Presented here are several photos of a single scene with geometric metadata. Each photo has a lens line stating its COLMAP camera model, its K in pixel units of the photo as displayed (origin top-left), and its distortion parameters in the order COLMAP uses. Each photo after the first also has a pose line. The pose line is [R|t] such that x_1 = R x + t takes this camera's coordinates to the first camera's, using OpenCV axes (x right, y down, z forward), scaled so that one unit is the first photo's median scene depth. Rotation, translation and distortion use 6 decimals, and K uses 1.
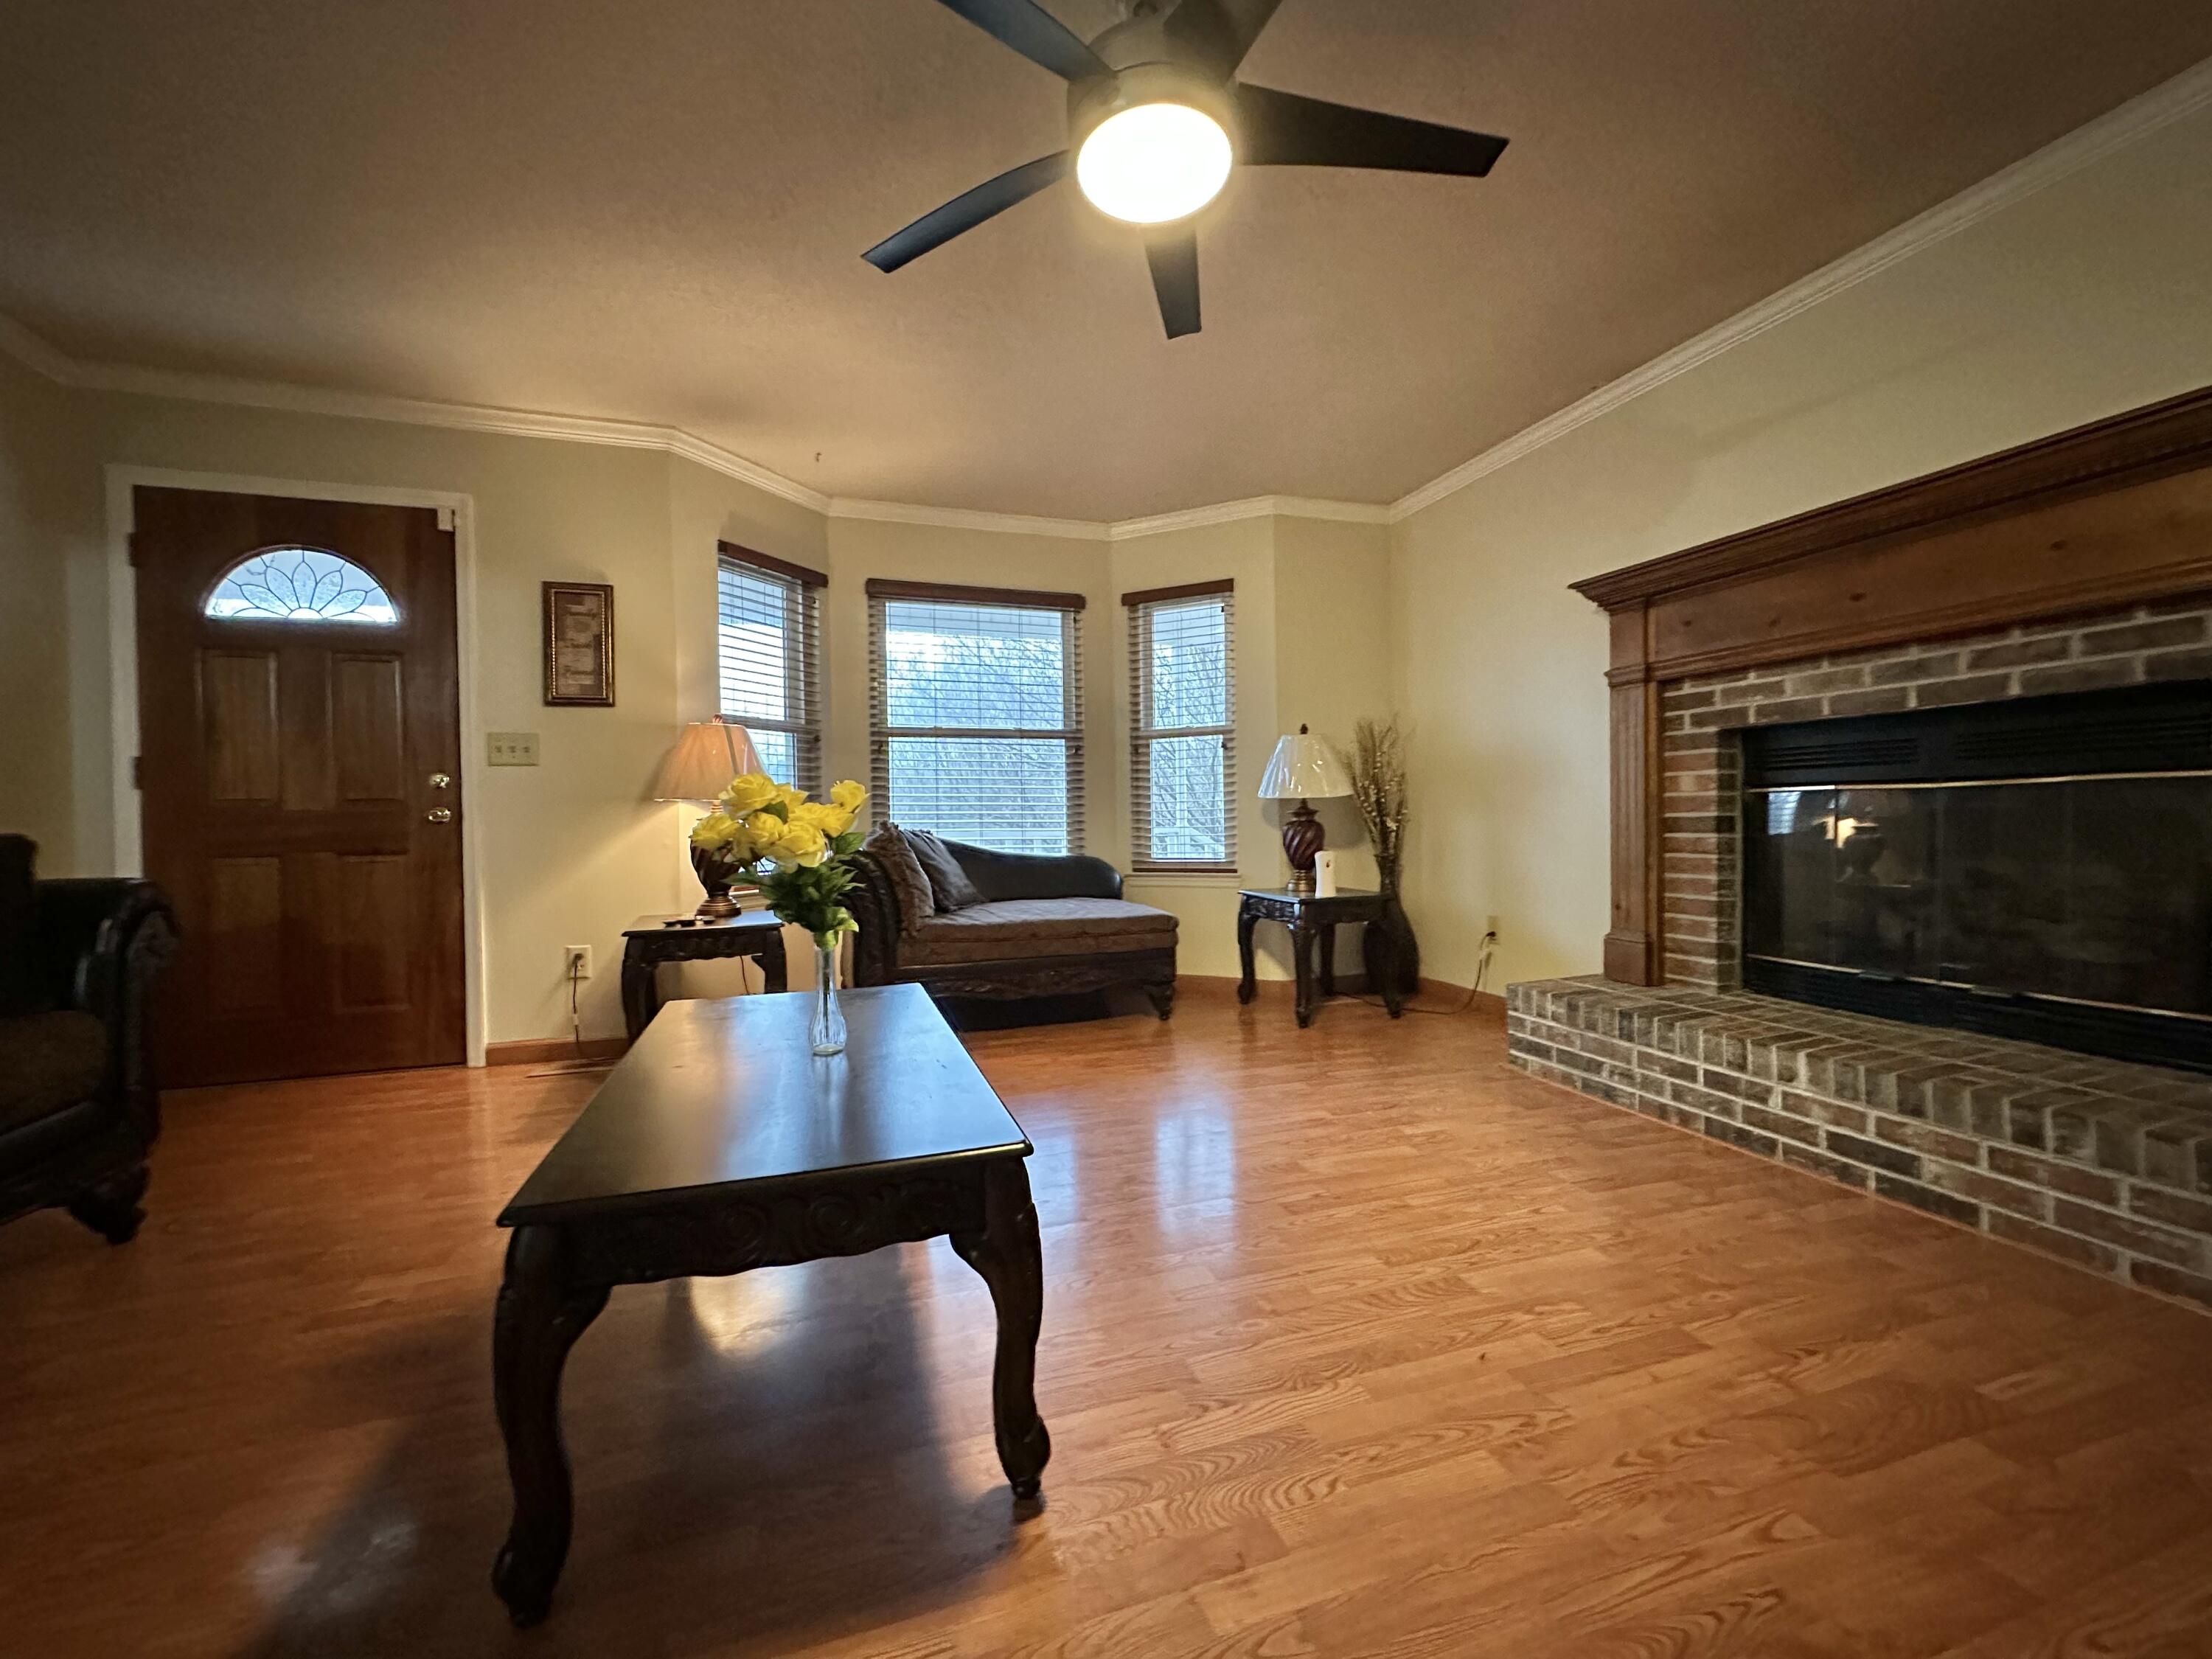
lens RADIAL K [[901.2, 0, 1106.0], [0, 901.2, 829.5], [0, 0, 1]] dist [-0.000733, -0.000138]
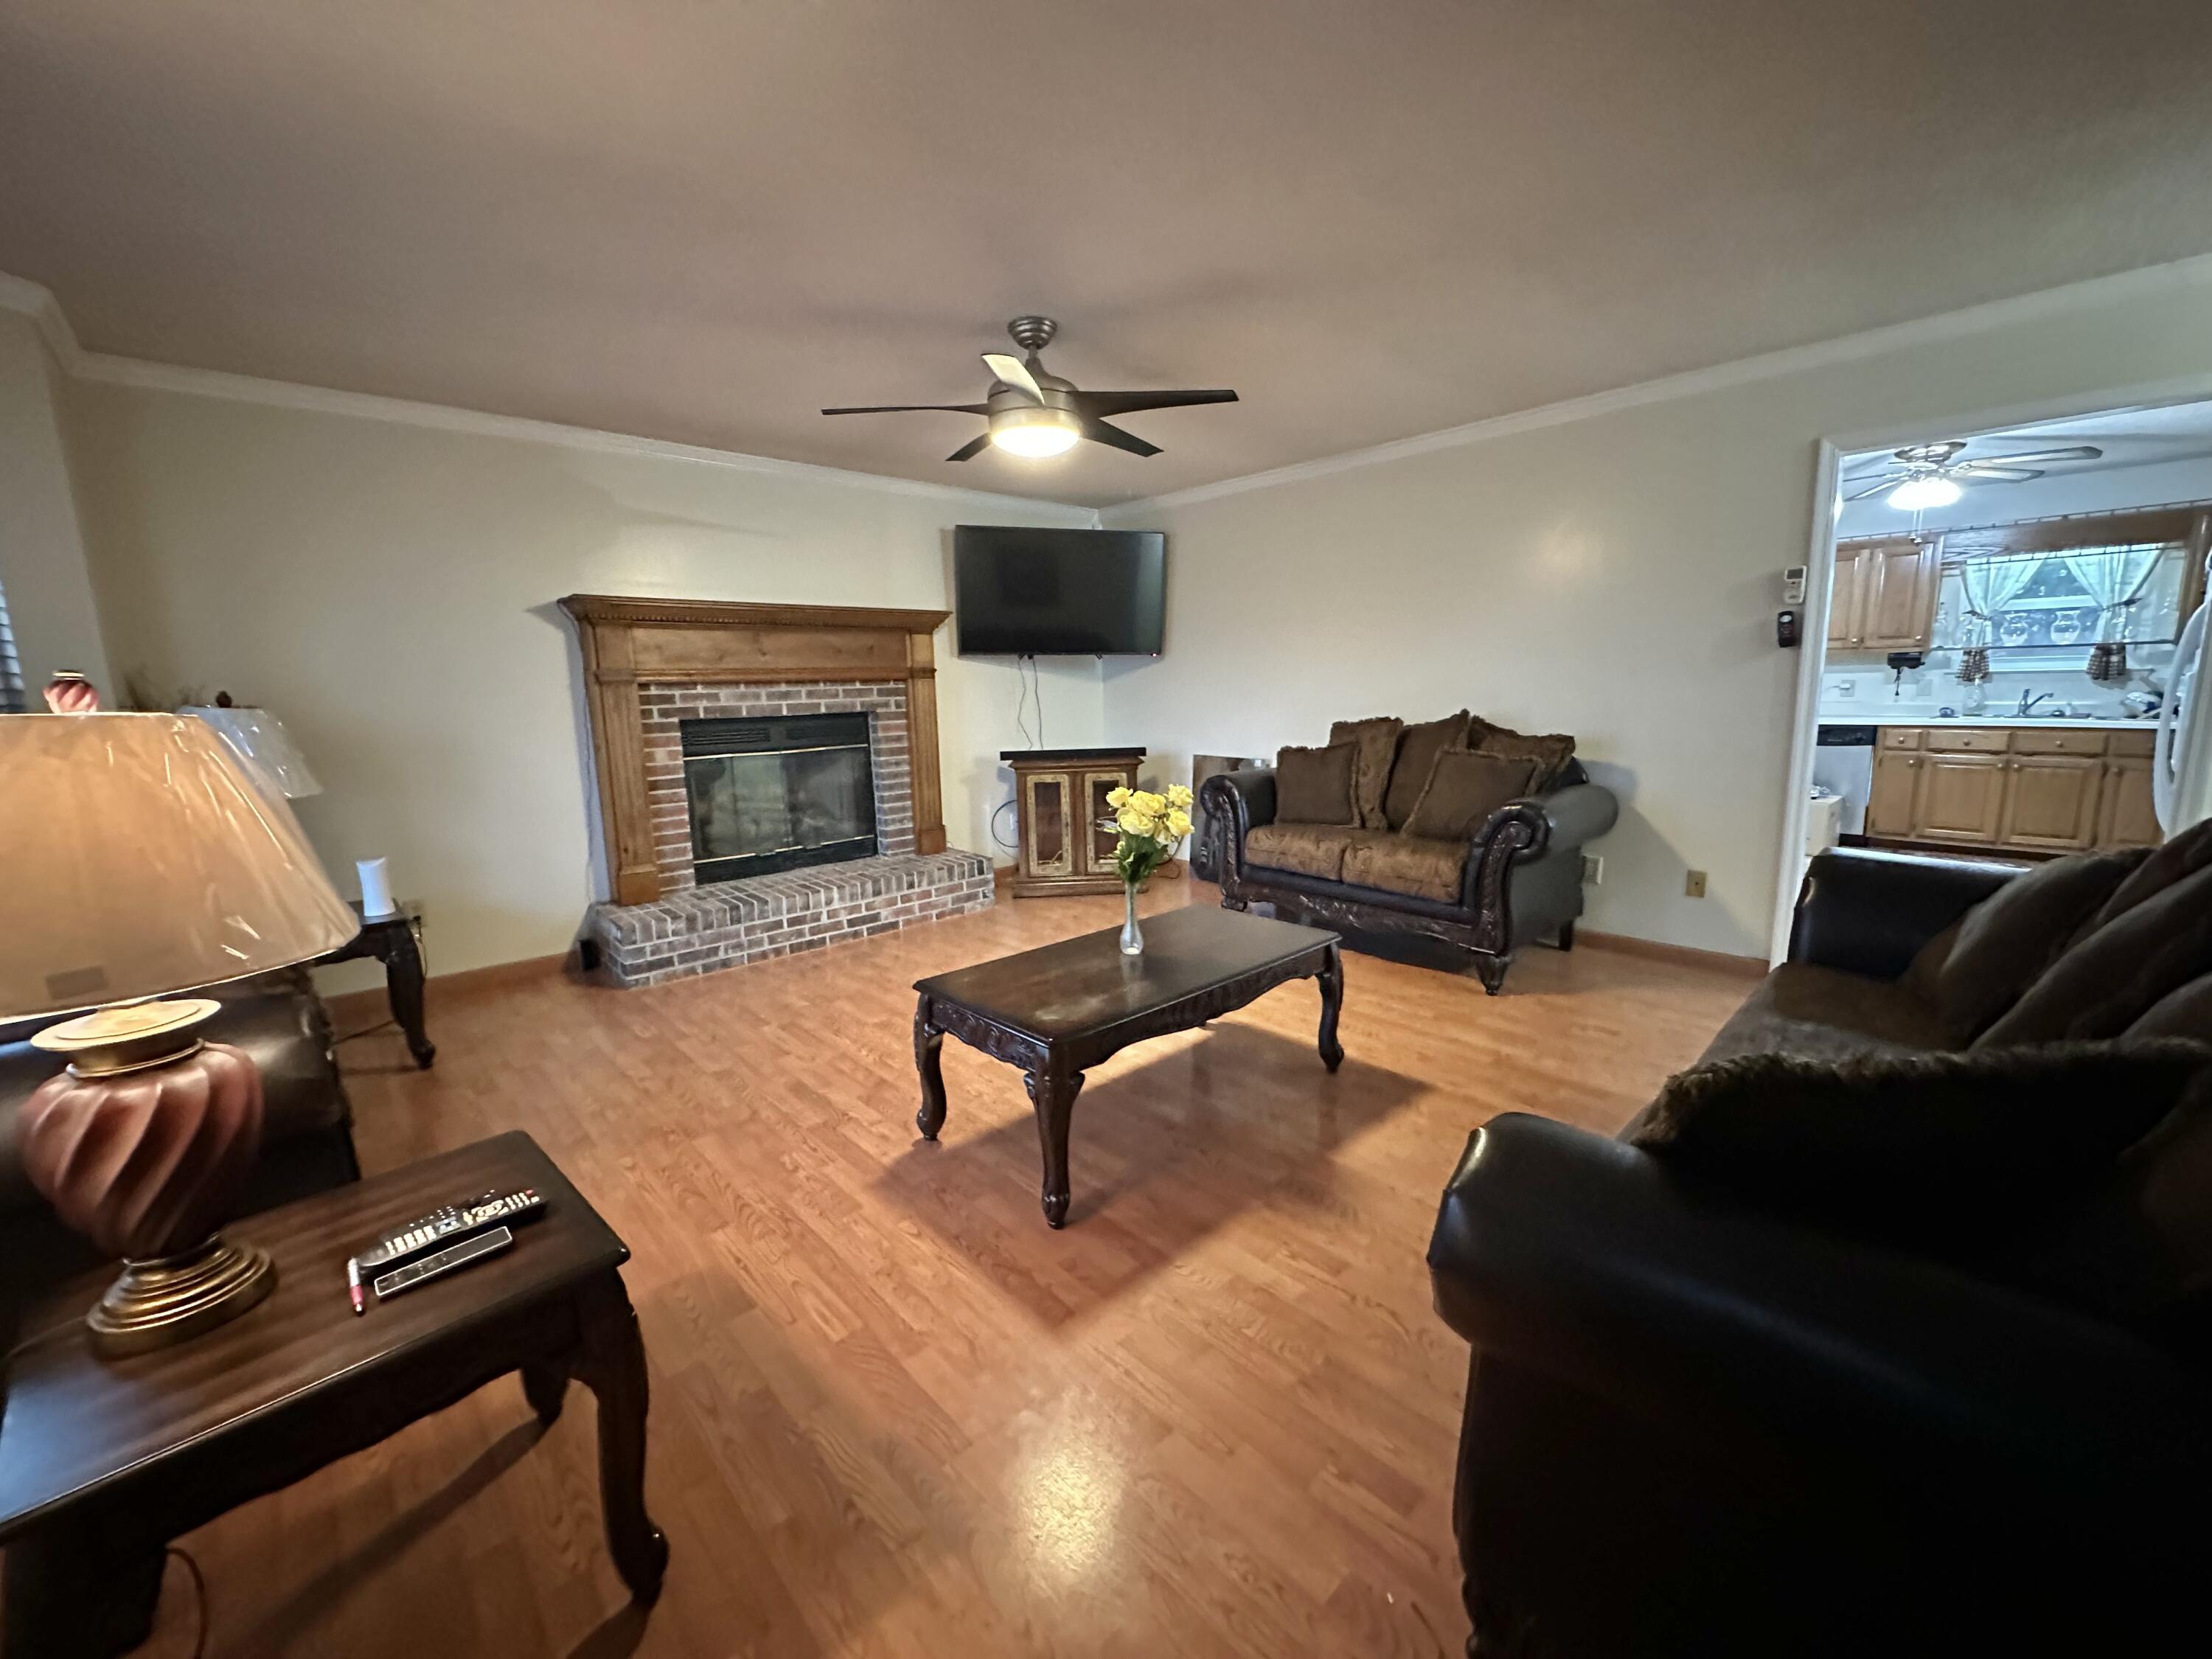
lens RADIAL K [[901.2, 0, 1106.0], [0, 901.2, 829.5], [0, 0, 1]] dist [-0.000733, -0.000138]
pose [[-0.423891, -0.119995, 0.897729, -1.167477], [0.041473, 0.987573, 0.151587, -0.148739], [-0.904763, 0.101487, -0.413647, 1.144270]]
